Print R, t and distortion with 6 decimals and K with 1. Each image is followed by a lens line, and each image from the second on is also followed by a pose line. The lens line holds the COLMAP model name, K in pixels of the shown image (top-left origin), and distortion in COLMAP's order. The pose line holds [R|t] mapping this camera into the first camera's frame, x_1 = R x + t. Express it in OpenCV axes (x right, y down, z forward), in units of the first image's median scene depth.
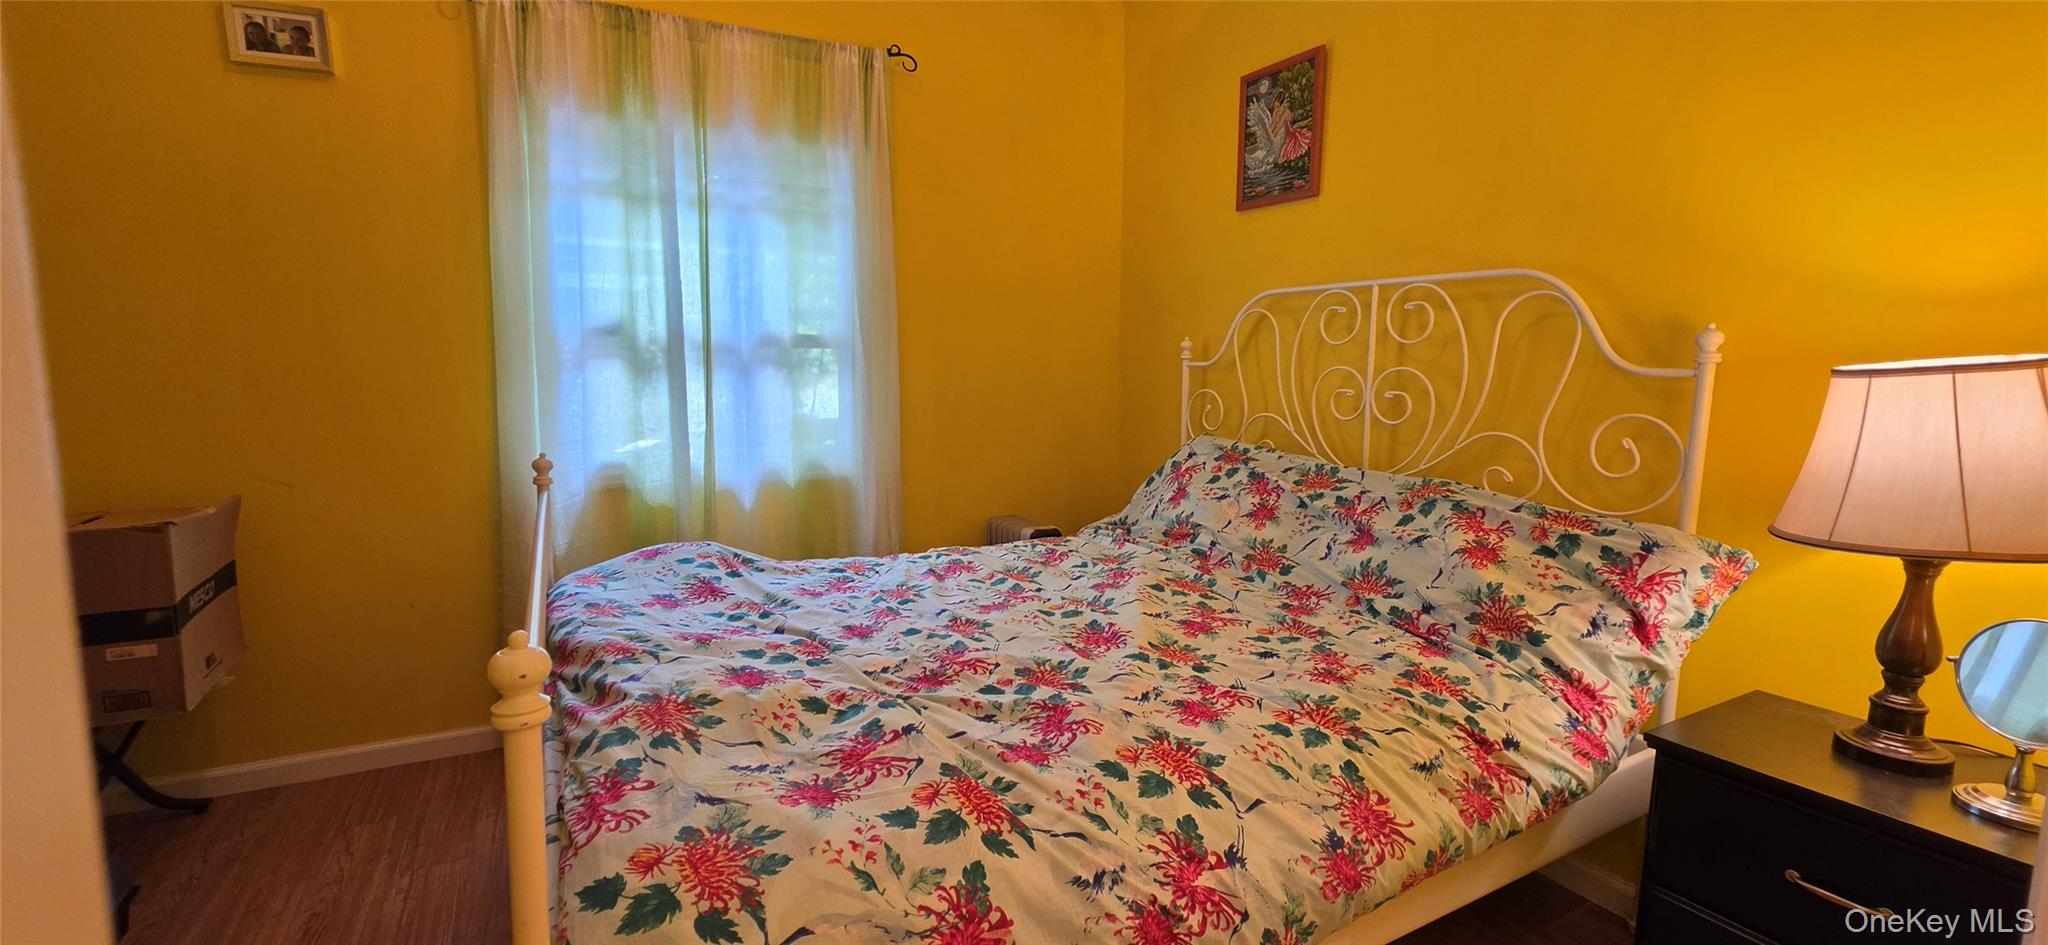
lens RADIAL K [[830.7, 0, 1013.1], [0, 830.7, 458.6], [0, 0, 1]] dist [-0.000160, 0.000043]
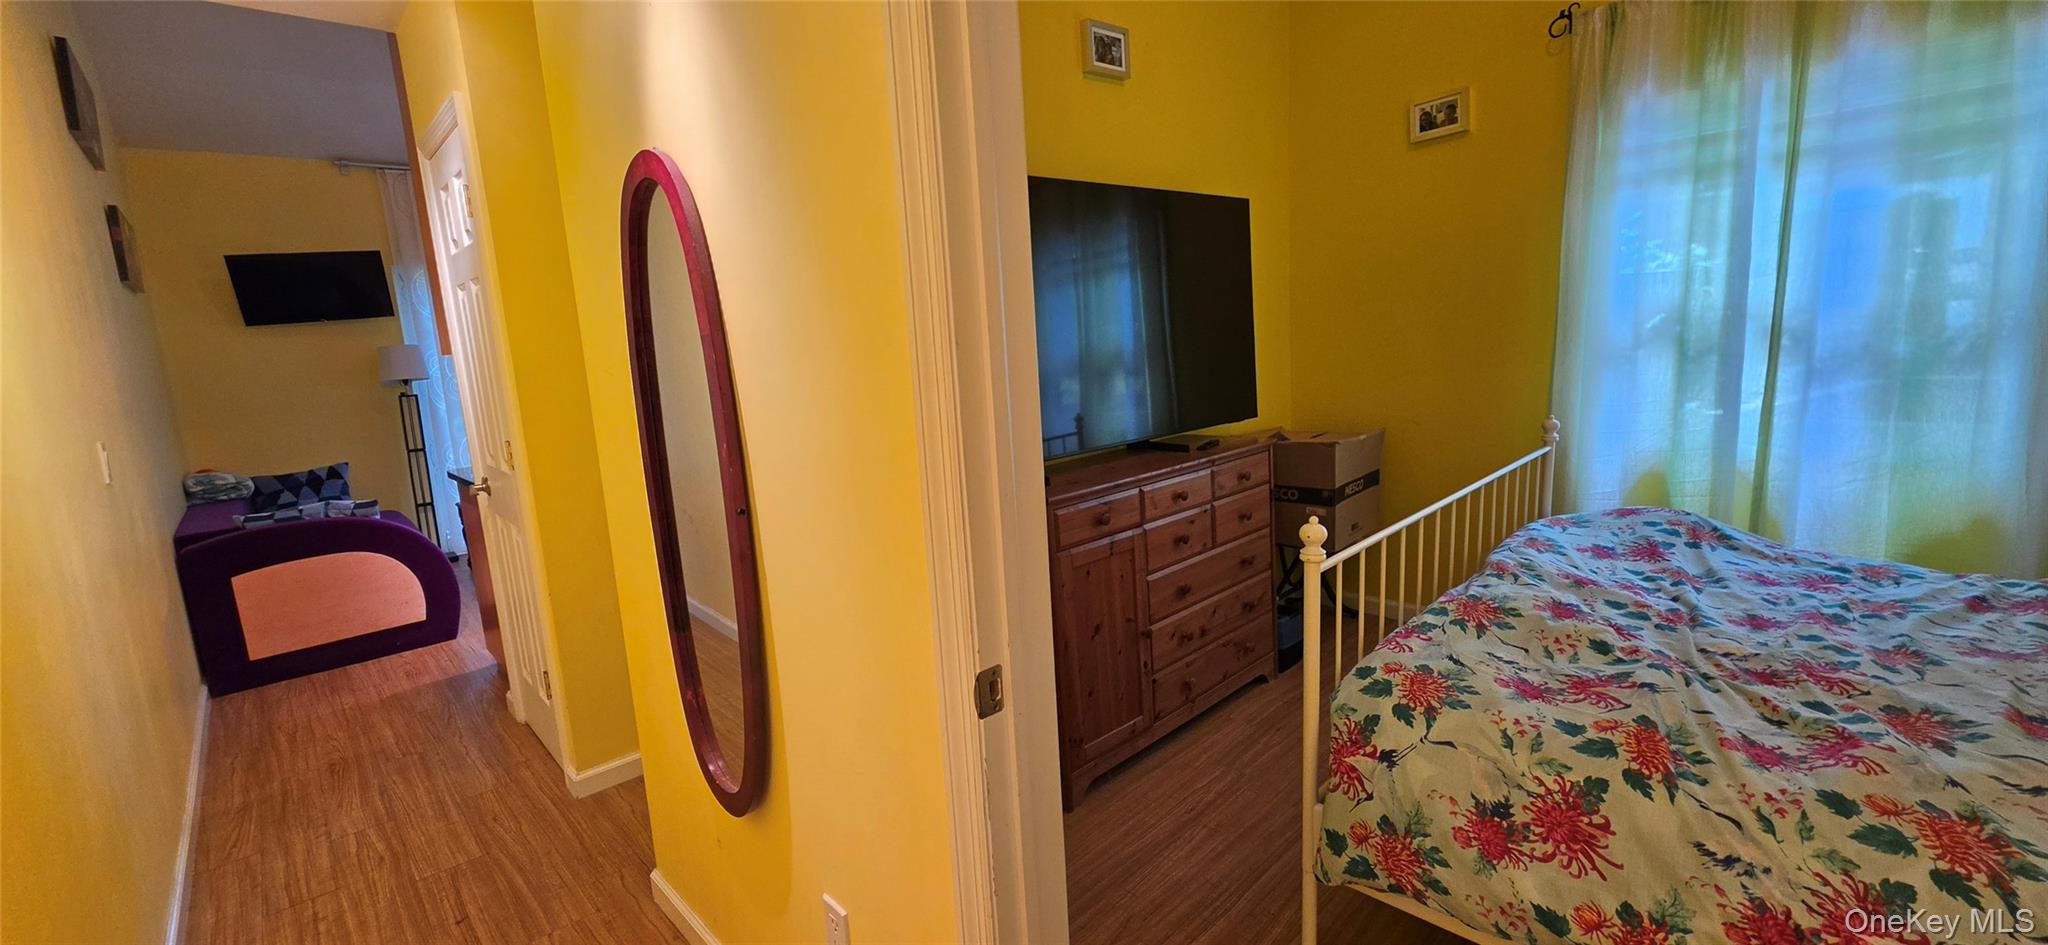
lens RADIAL K [[830.7, 0, 1021.0], [0, 830.7, 473.2], [0, 0, 1]] dist [-0.000160, 0.000043]
pose [[0.264602, 0.135922, -0.954731, 0.647422], [-0.042351, 0.990700, 0.129305, -0.075756], [0.963427, 0.006219, 0.267897, -0.145836]]
